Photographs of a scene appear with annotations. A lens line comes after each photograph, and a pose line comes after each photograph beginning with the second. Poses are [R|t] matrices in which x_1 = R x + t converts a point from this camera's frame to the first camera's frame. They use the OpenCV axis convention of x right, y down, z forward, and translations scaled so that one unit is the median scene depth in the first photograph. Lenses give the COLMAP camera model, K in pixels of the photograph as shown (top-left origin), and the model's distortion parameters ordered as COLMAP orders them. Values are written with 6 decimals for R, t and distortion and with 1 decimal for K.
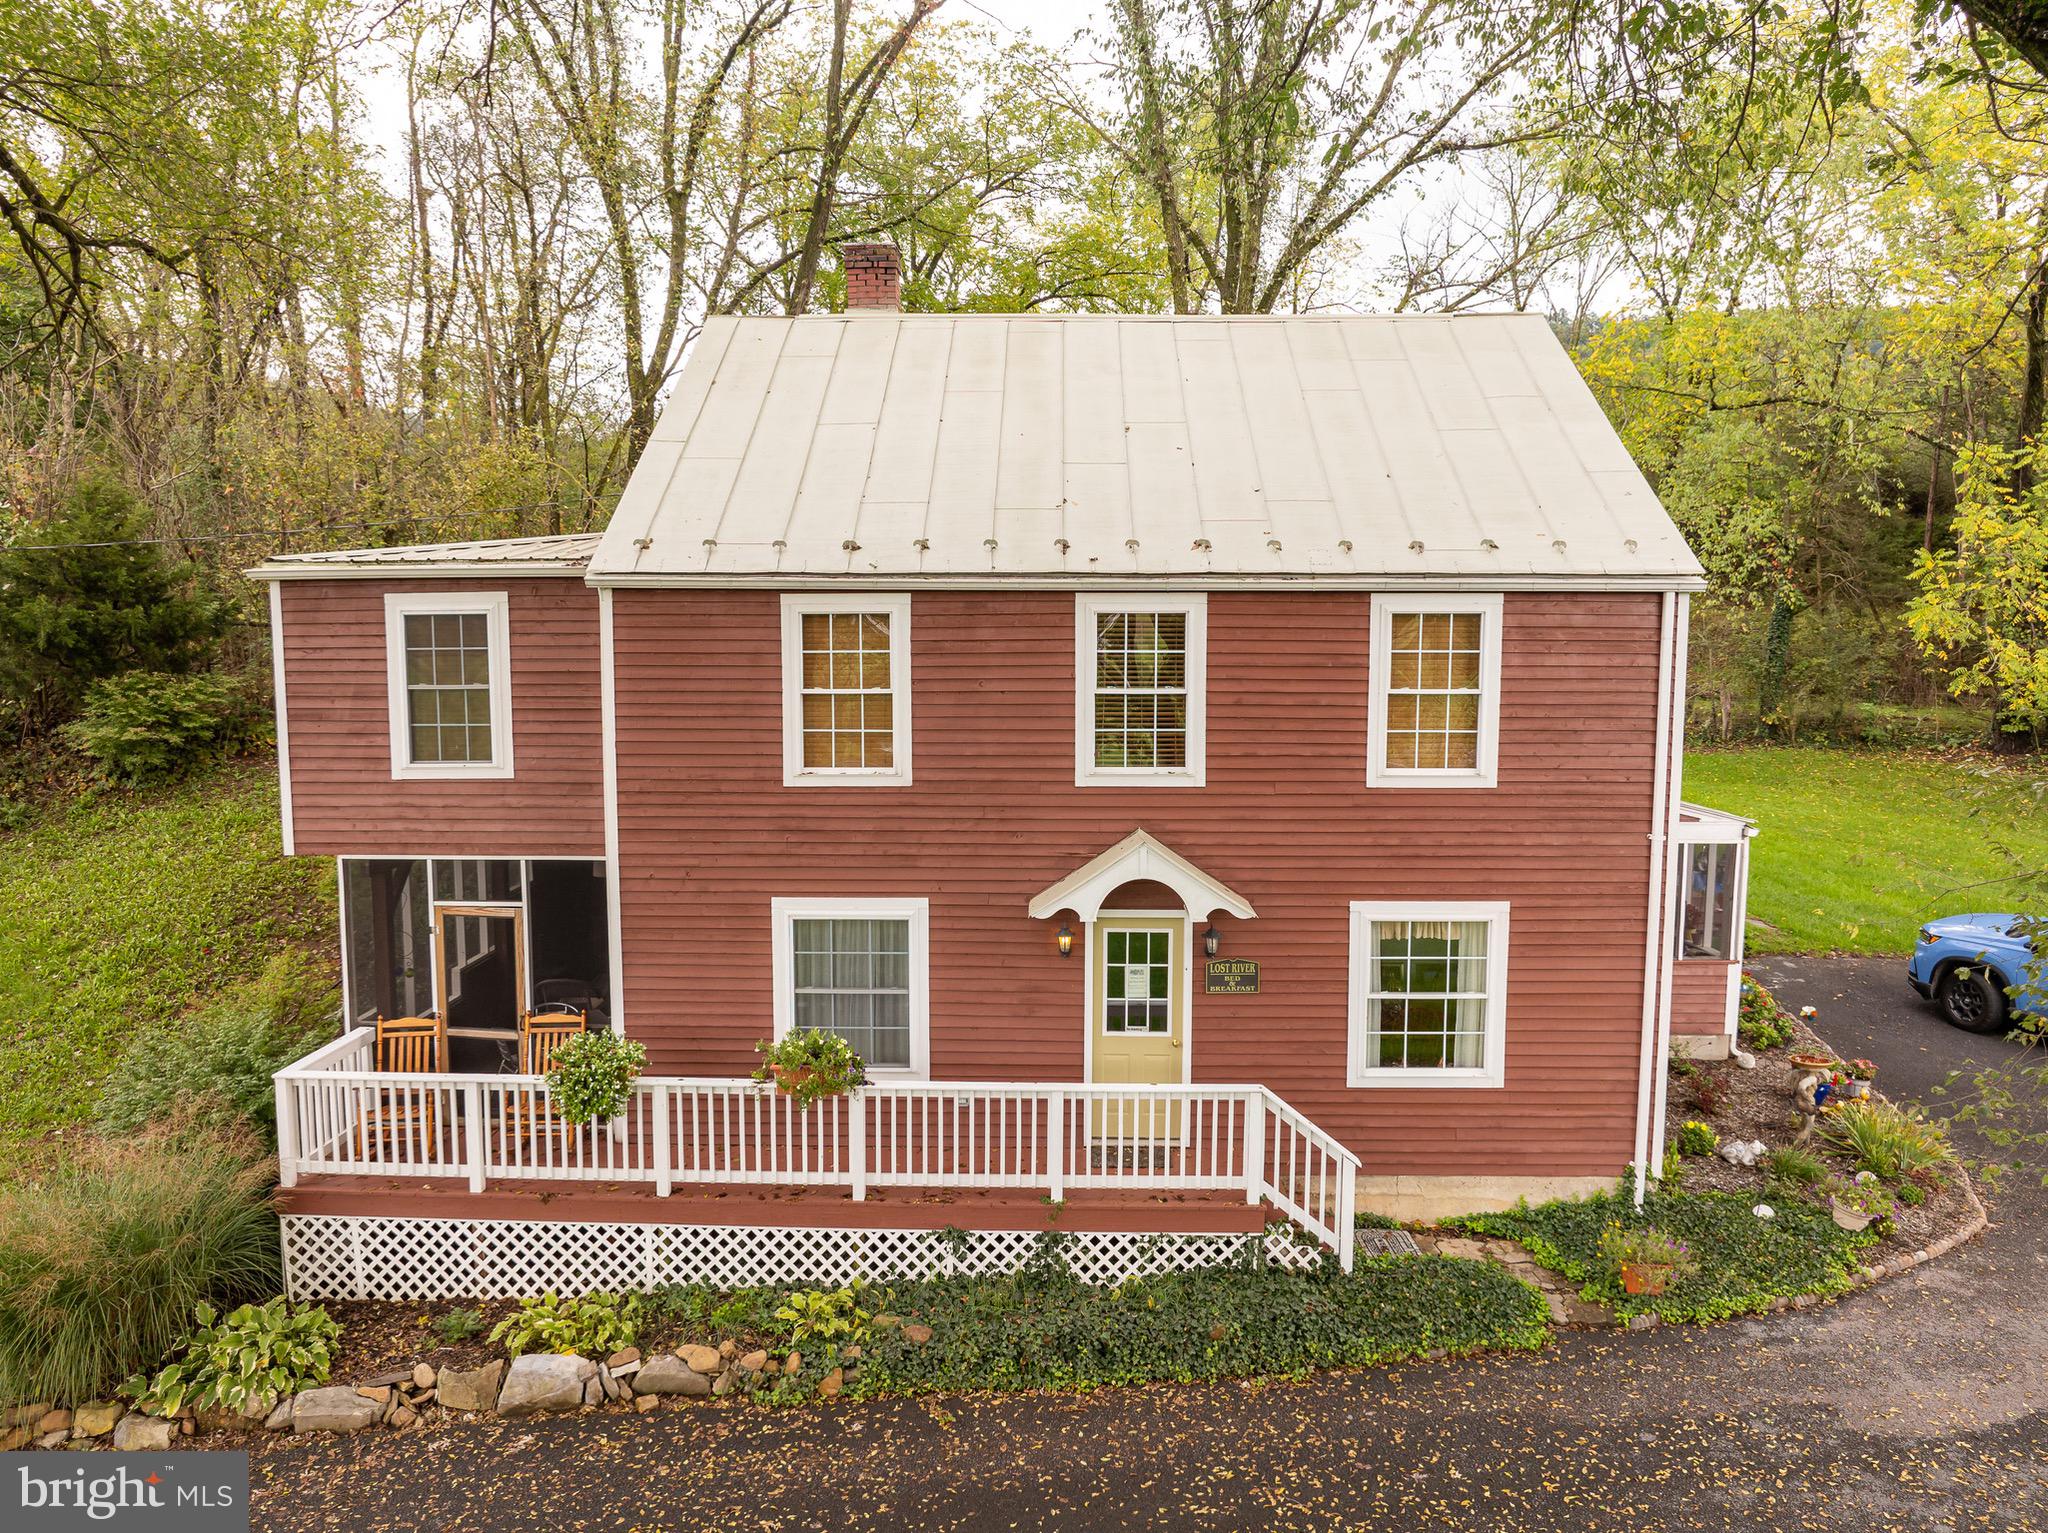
lens RADIAL K [[1452.0, 0, 1012.6], [0, 1452.0, 764.8], [0, 0, 1]] dist [-0.042814, 0.009741]
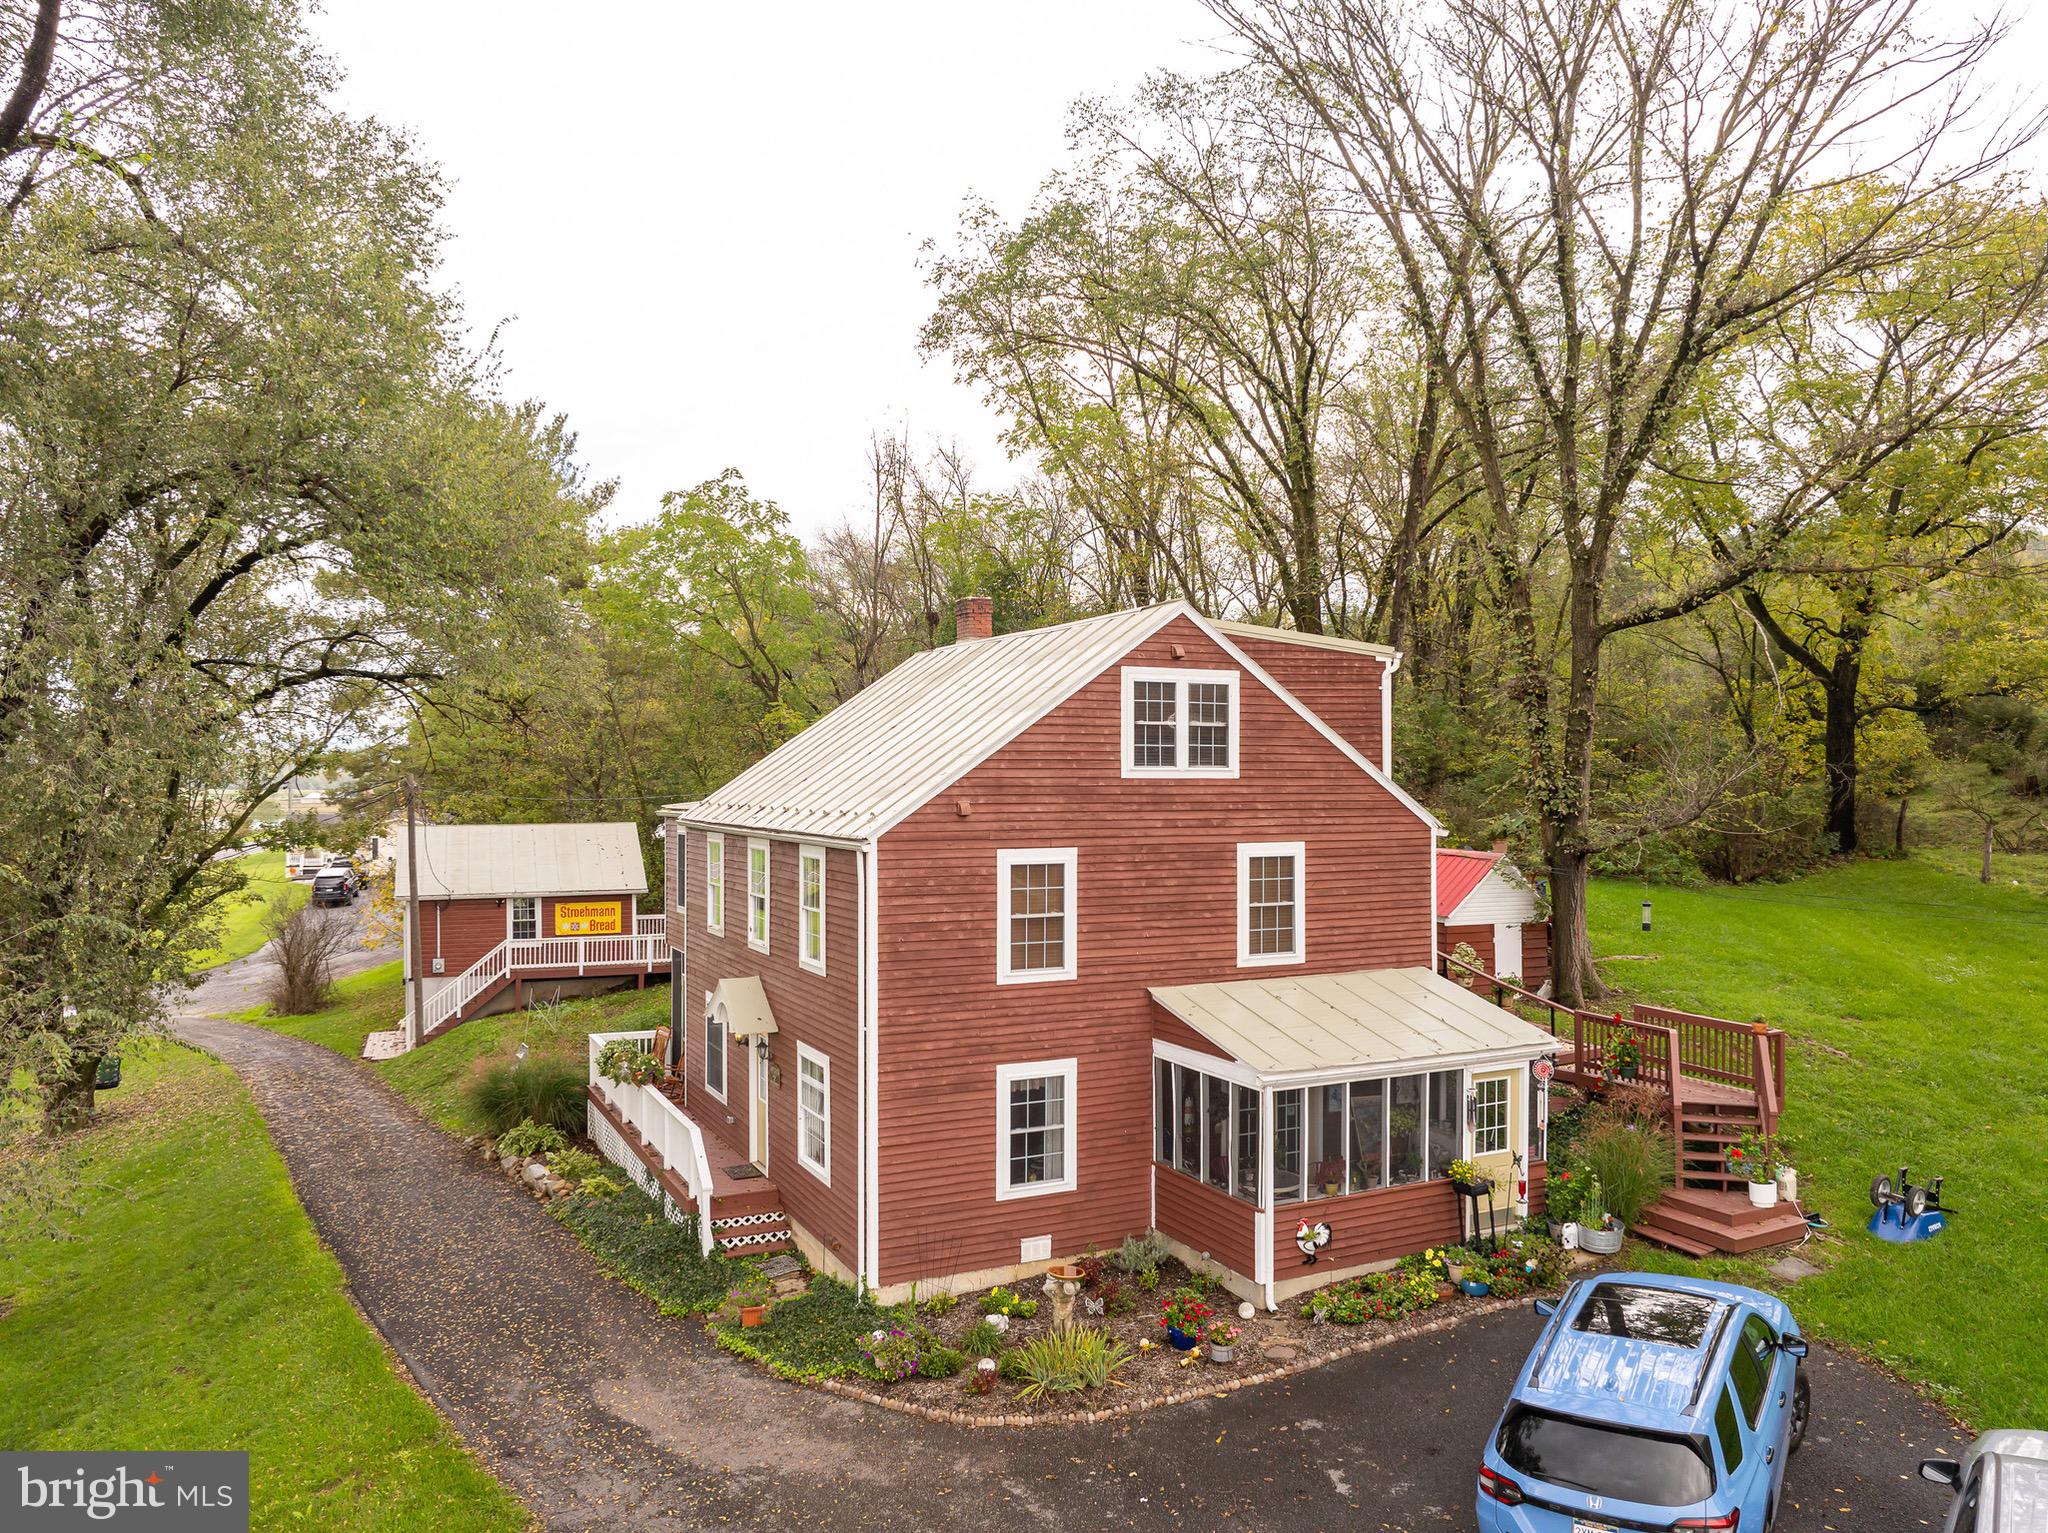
lens RADIAL K [[1452.0, 0, 1023.2], [0, 1452.0, 750.7], [0, 0, 1]] dist [-0.042814, 0.009741]
pose [[0.472426, -0.015462, -0.881235, 1.748473], [-0.086700, 0.994182, -0.063923, -0.137981], [0.877096, 0.106602, 0.468337, 0.456307]]
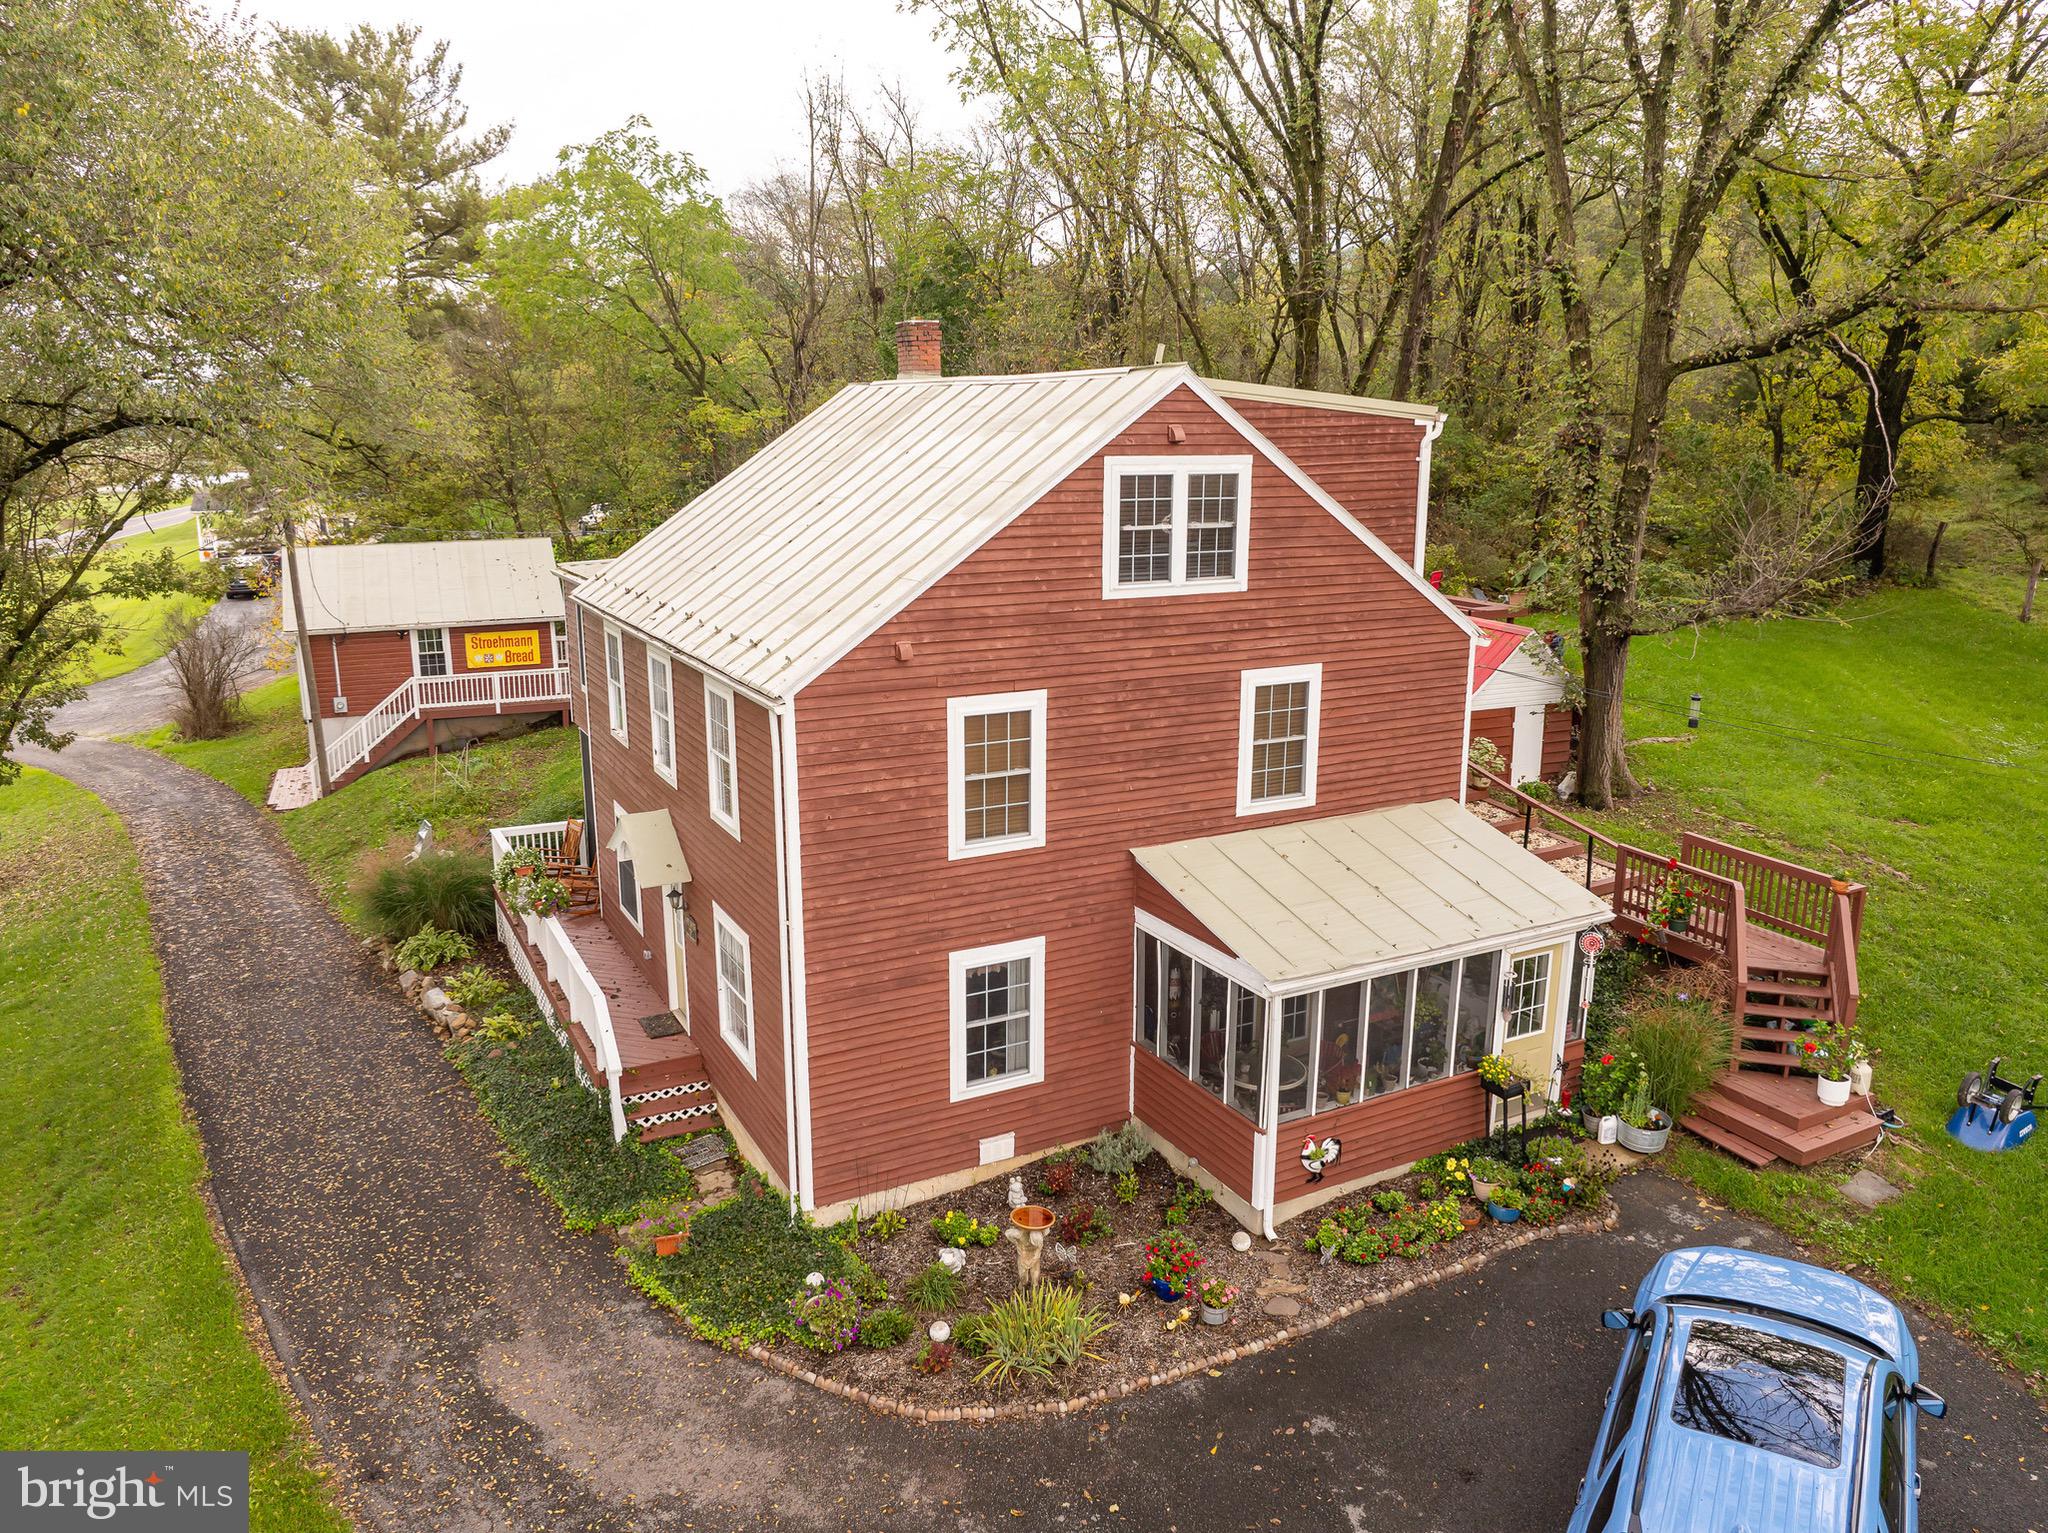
lens RADIAL K [[1452.0, 0, 1021.7], [0, 1452.0, 753.3], [0, 0, 1]] dist [-0.042814, 0.009741]
pose [[0.497077, 0.195343, -0.845432, 1.476616], [-0.087142, 0.980642, 0.175348, -0.294096], [0.863320, -0.013488, 0.504477, 0.588448]]
